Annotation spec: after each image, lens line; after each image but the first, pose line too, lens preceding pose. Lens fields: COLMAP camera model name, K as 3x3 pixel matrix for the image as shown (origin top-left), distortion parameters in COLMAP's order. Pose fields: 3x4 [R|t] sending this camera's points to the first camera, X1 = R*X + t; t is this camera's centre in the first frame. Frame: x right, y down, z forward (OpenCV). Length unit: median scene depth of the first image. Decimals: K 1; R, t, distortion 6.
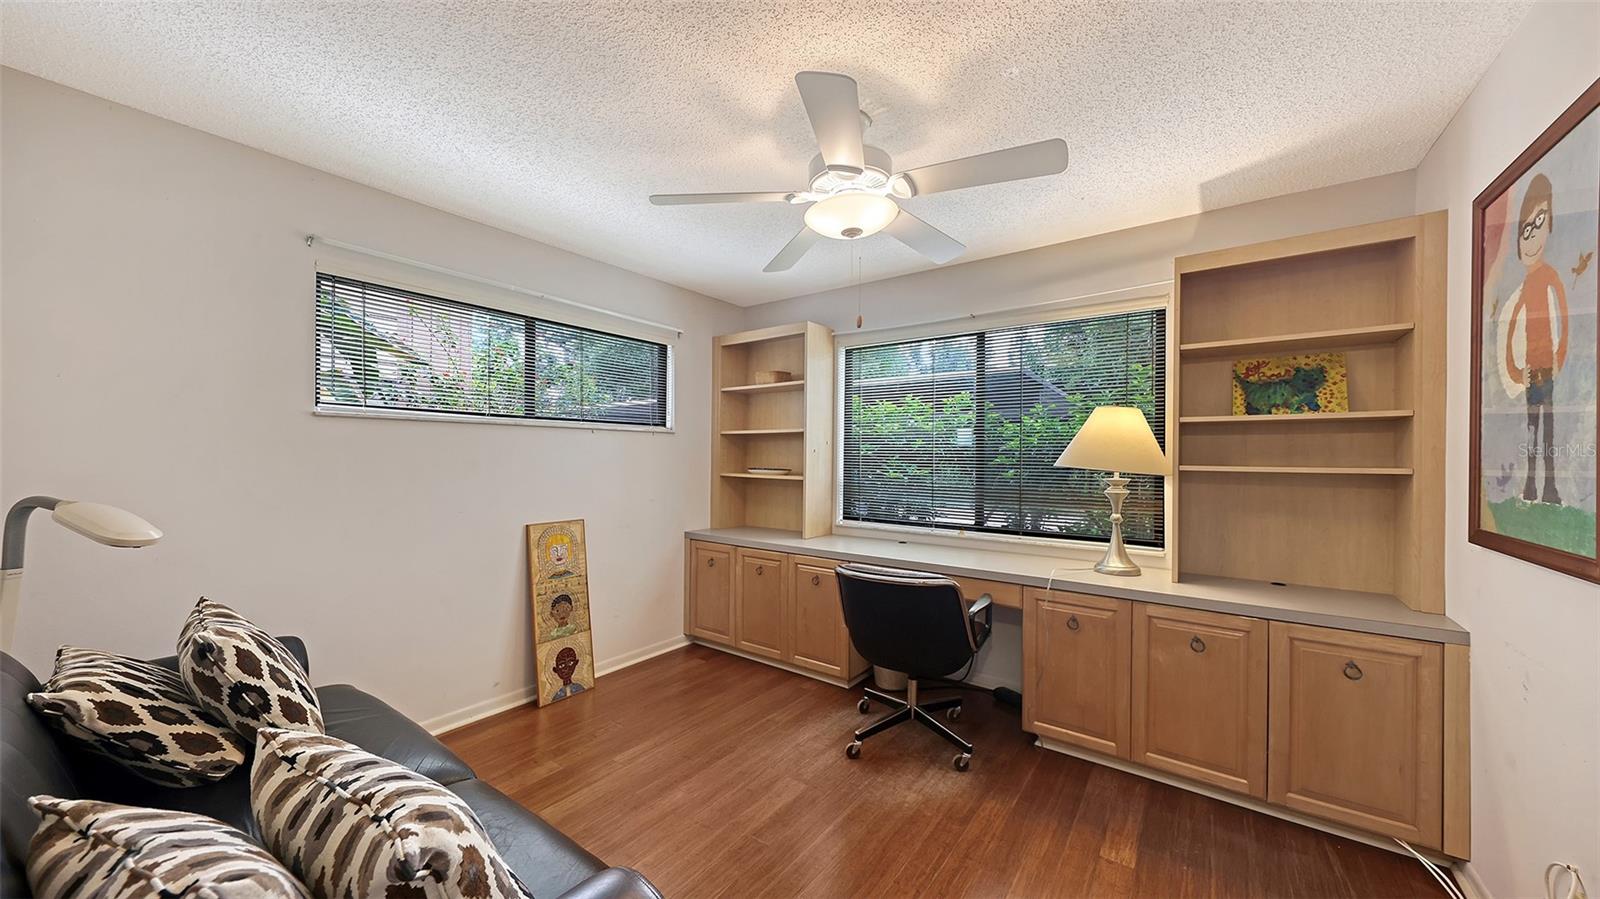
lens RADIAL K [[550.8, 0, 792.5], [0, 550.8, 455.5], [0, 0, 1]] dist [-0.000043, -0.001273]
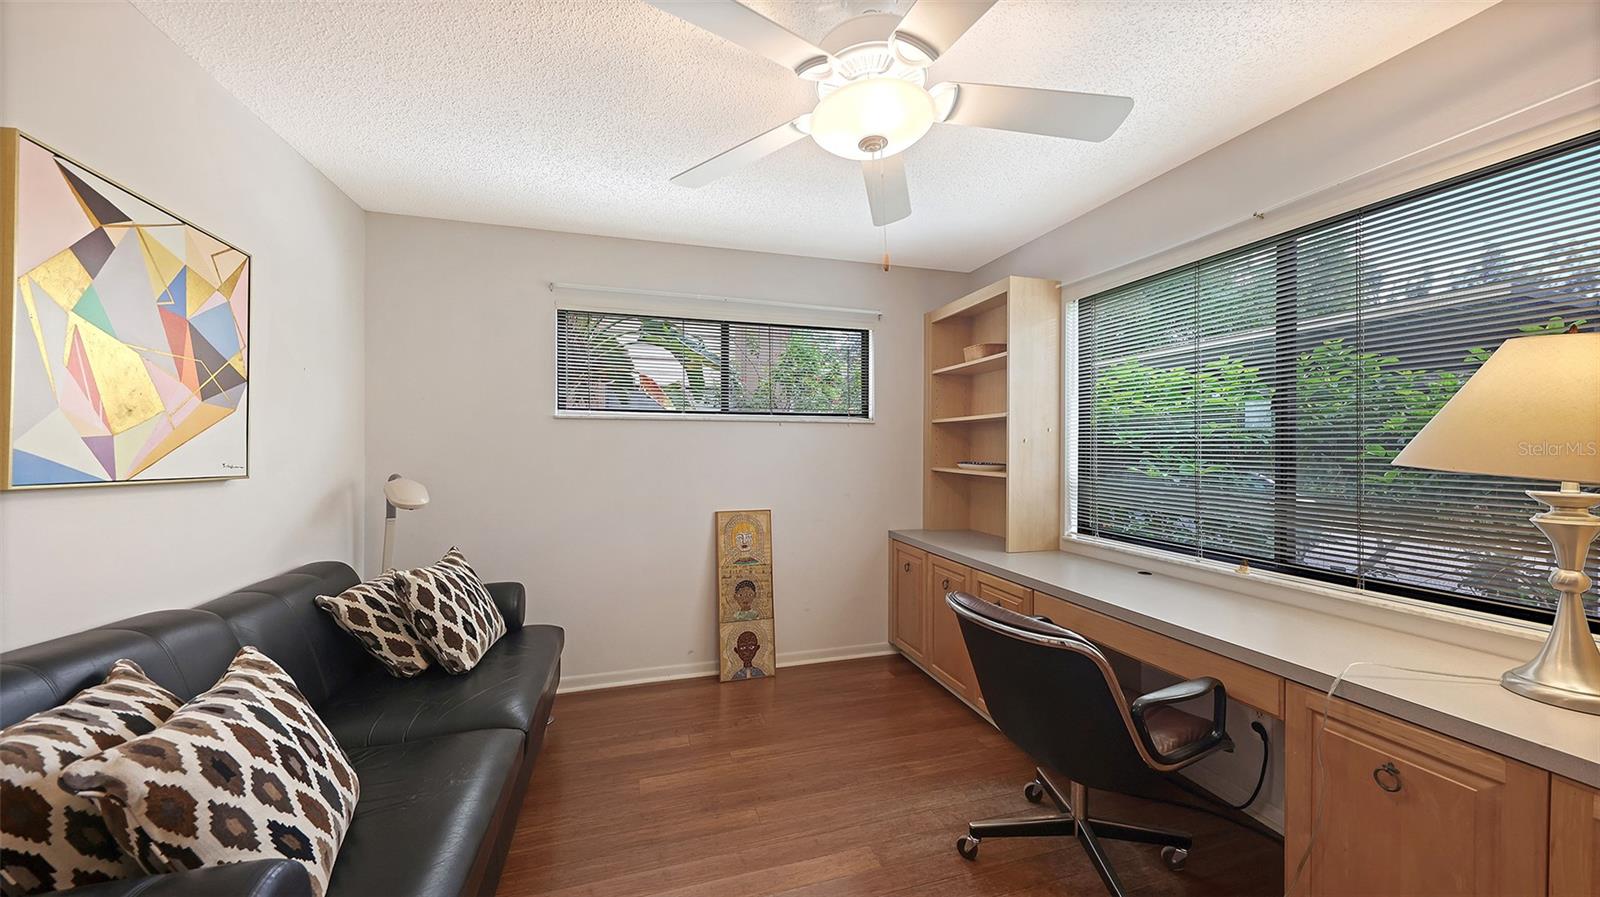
lens RADIAL K [[550.8, 0, 797.3], [0, 550.8, 448.1], [0, 0, 1]] dist [-0.000043, -0.001273]
pose [[0.802278, -0.004378, -0.596935, 0.287571], [0.004028, 0.999990, -0.001921, 0.002659], [0.596937, -0.000863, 0.802288, 0.214124]]
